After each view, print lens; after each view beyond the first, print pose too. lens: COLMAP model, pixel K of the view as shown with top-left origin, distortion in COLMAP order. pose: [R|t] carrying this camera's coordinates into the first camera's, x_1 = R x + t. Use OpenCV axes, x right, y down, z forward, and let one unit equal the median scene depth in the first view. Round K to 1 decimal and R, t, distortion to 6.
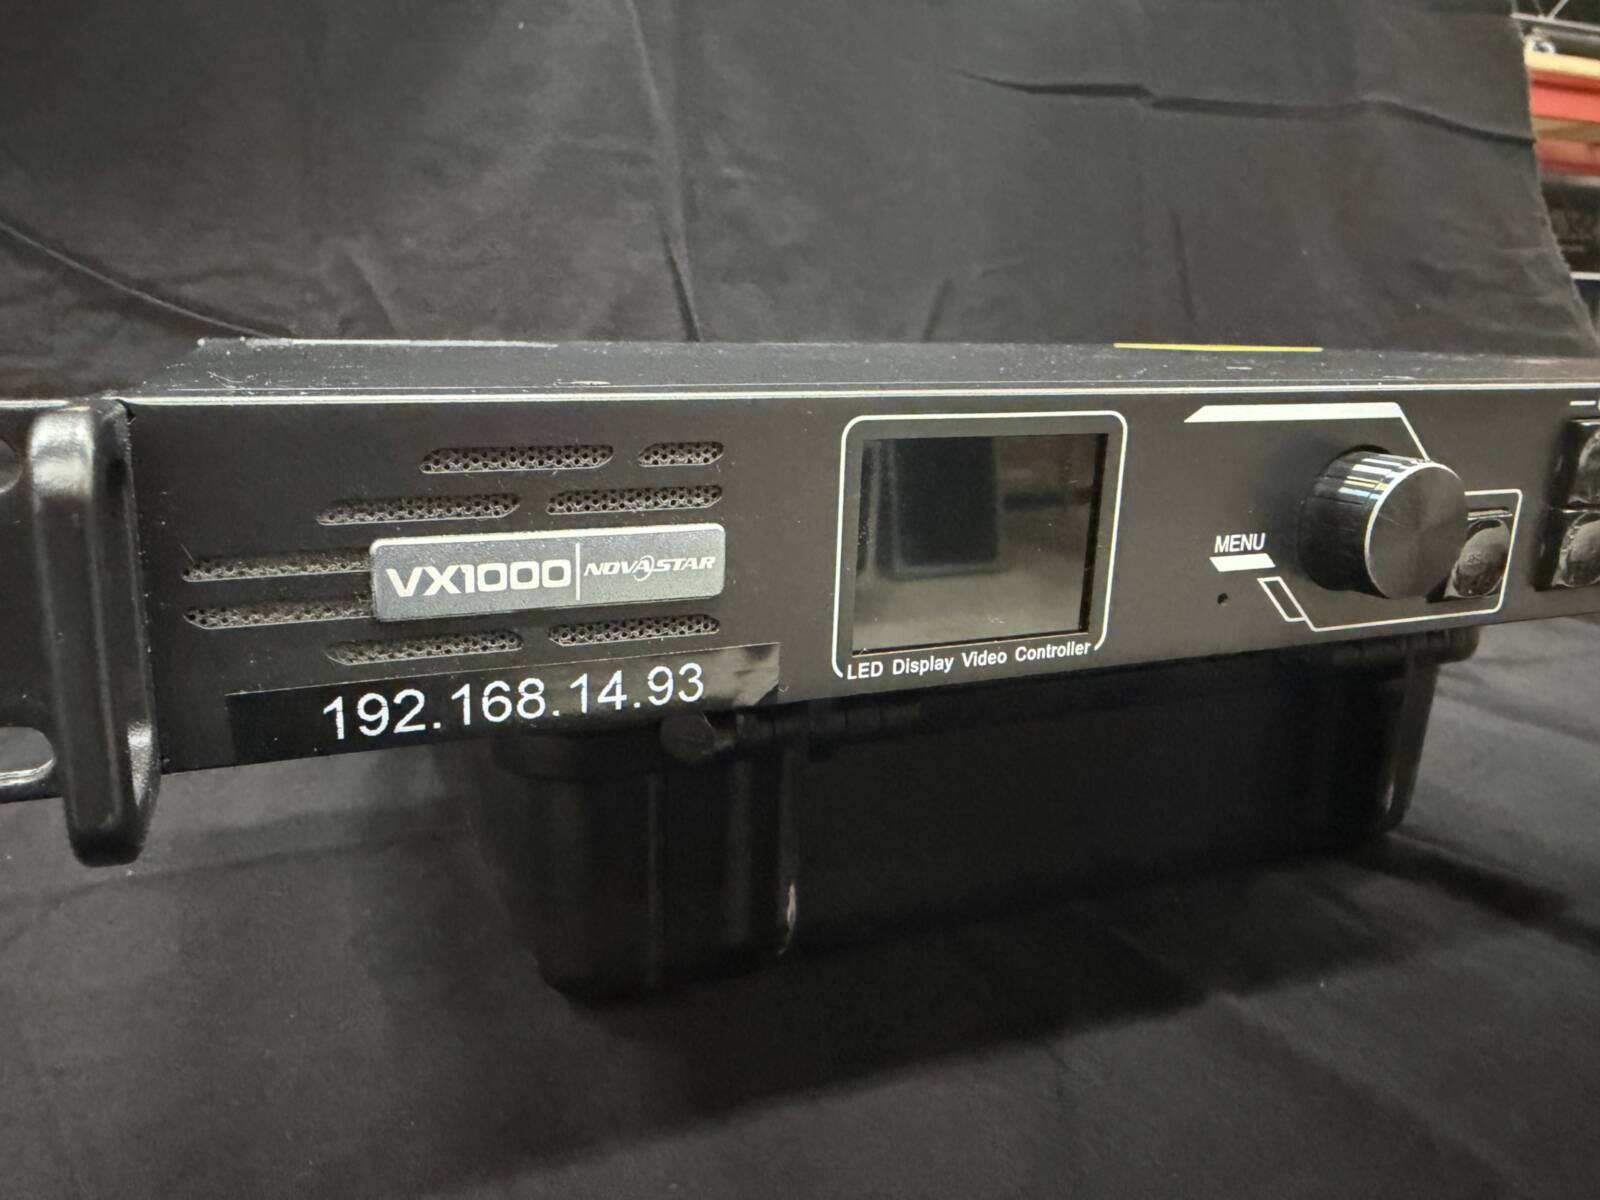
lens RADIAL K [[1177.4, 0, 705.5], [0, 1177.4, 599.9], [0, 0, 1]] dist [0.005790, -0.001125]
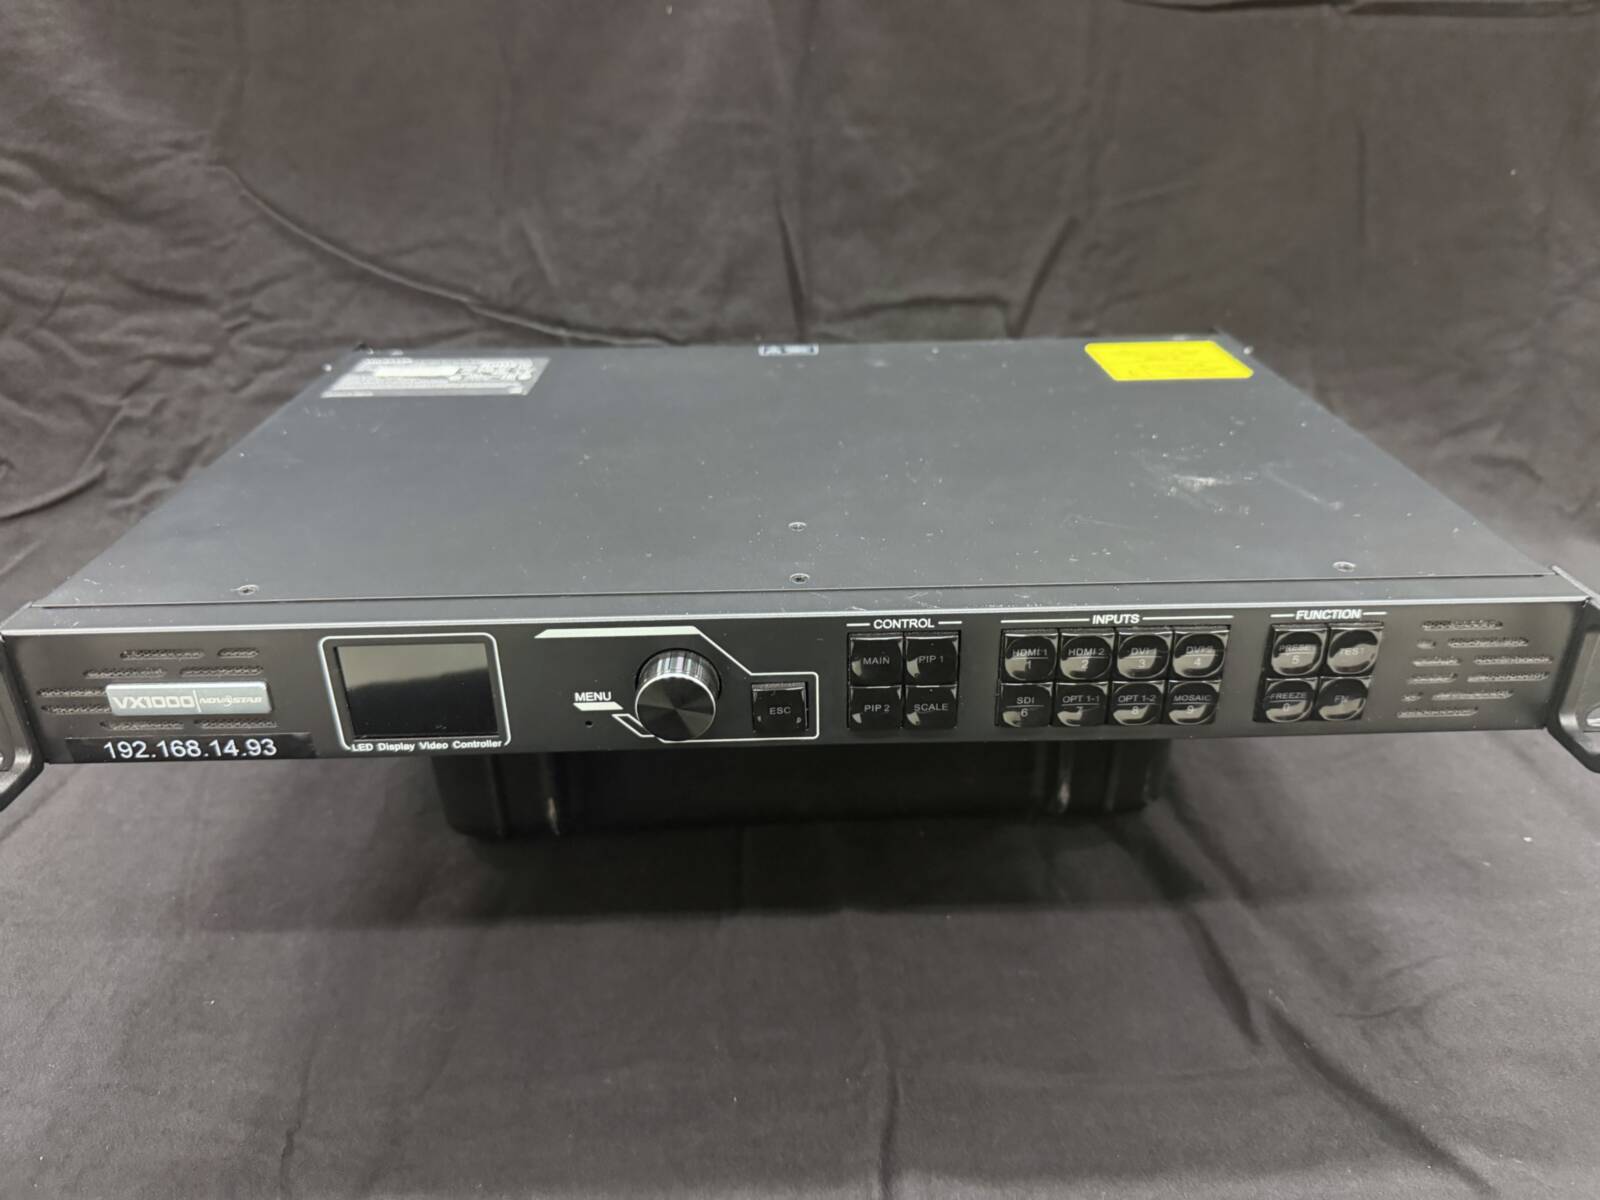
lens RADIAL K [[1215.2, 0, 800.0], [0, 1215.2, 600.0], [0, 0, 1]] dist [-0.027200, -0.002894]
pose [[0.940696, 0.123021, -0.316159, 0.490724], [-0.051710, 0.973041, 0.224762, -0.230893], [0.335286, -0.195084, 0.921697, -0.201363]]
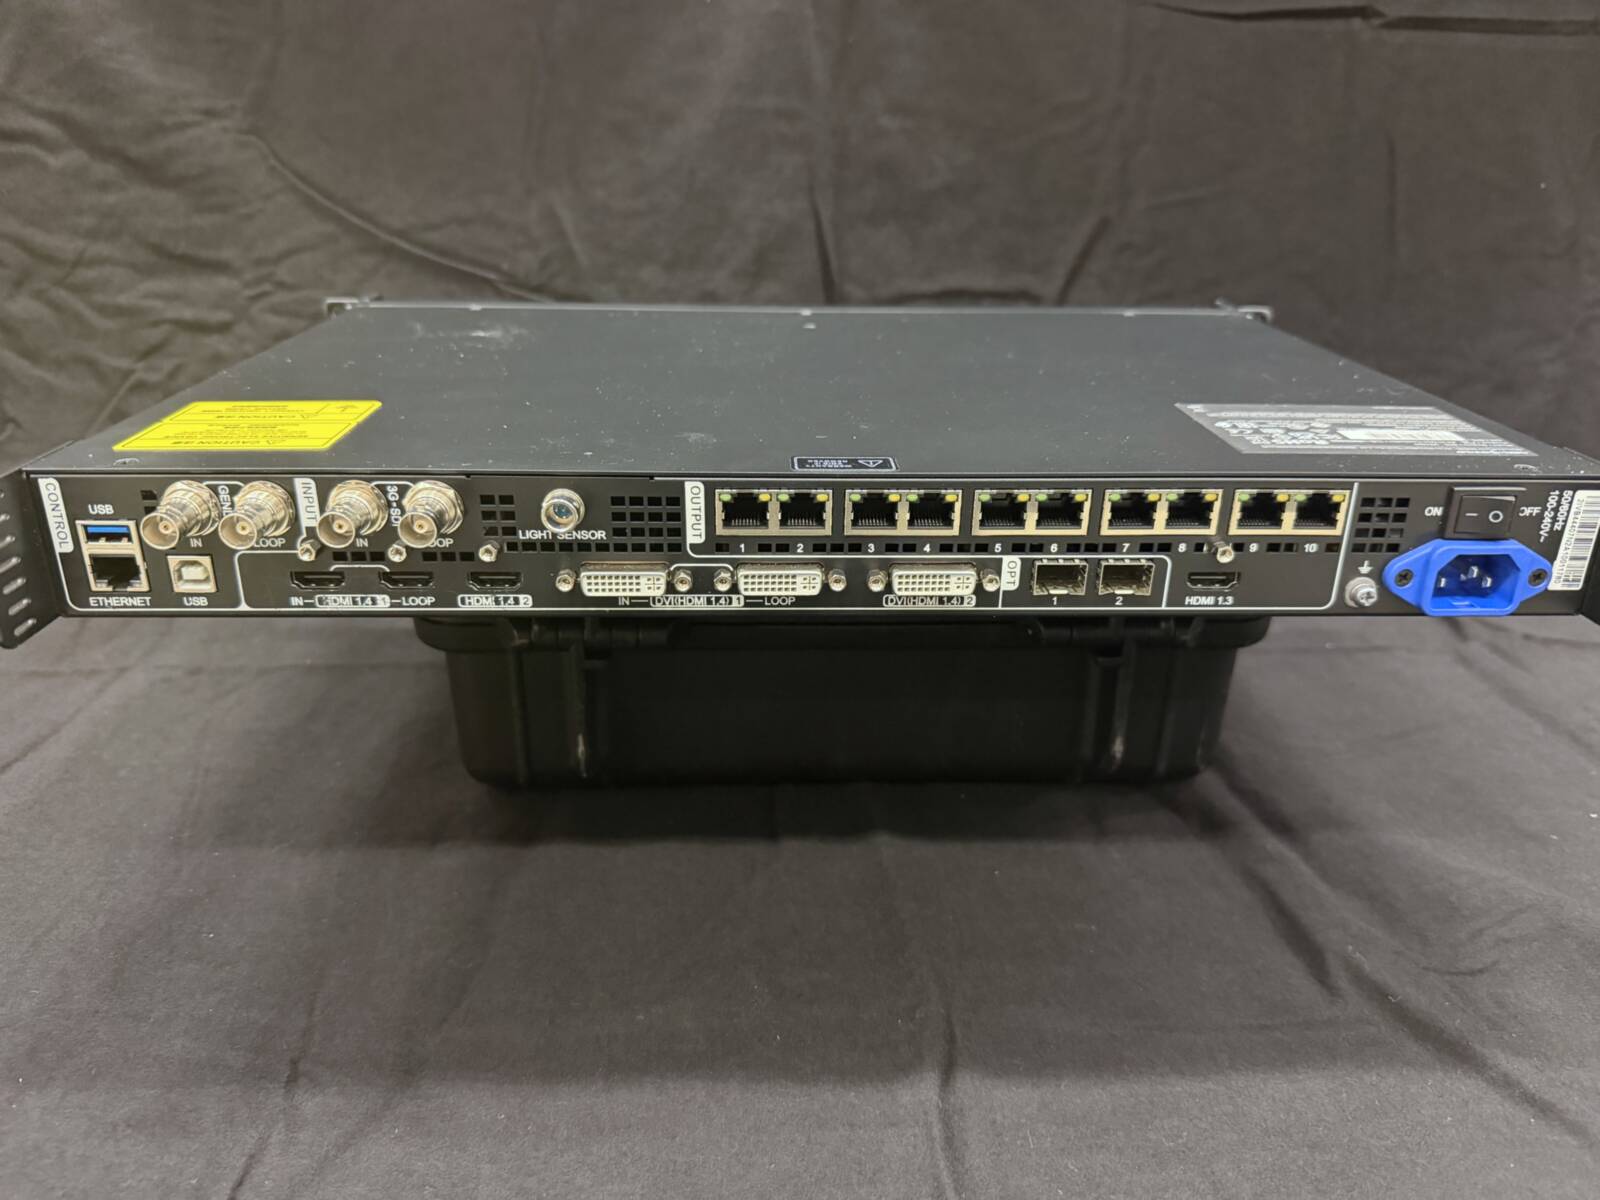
lens RADIAL K [[1215.2, 0, 800.0], [0, 1215.2, 600.0], [0, 0, 1]] dist [-0.027200, -0.002894]
pose [[0.940944, 0.129133, -0.312969, 0.450841], [-0.080562, 0.983251, 0.163486, -0.122006], [0.328839, -0.128617, 0.935587, -0.197592]]
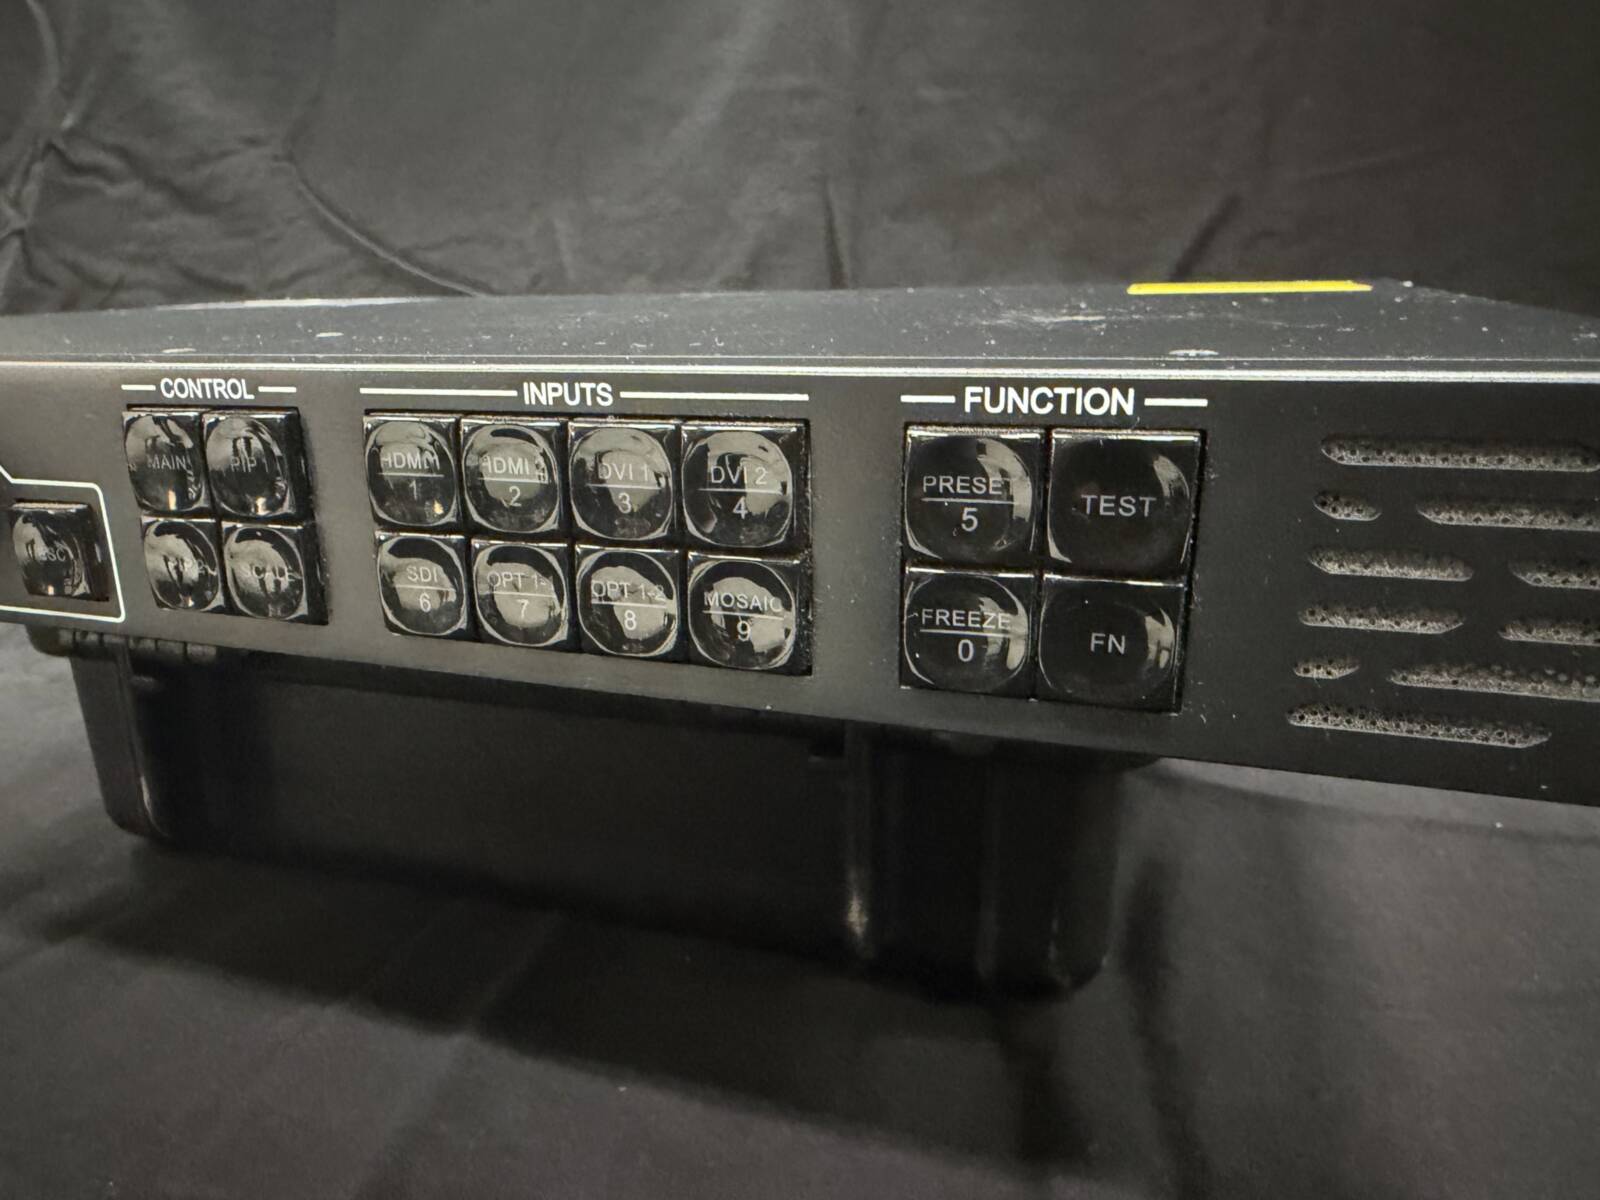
lens RADIAL K [[1194.5, 0, 696.9], [0, 1194.5, 596.8], [0, 0, 1]] dist [-0.002537, -0.002119]
pose [[0.739025, 0.151245, -0.656481, 0.675079], [-0.119976, 0.988443, 0.092664, -0.061533], [0.662909, 0.010281, 0.748629, 0.264095]]
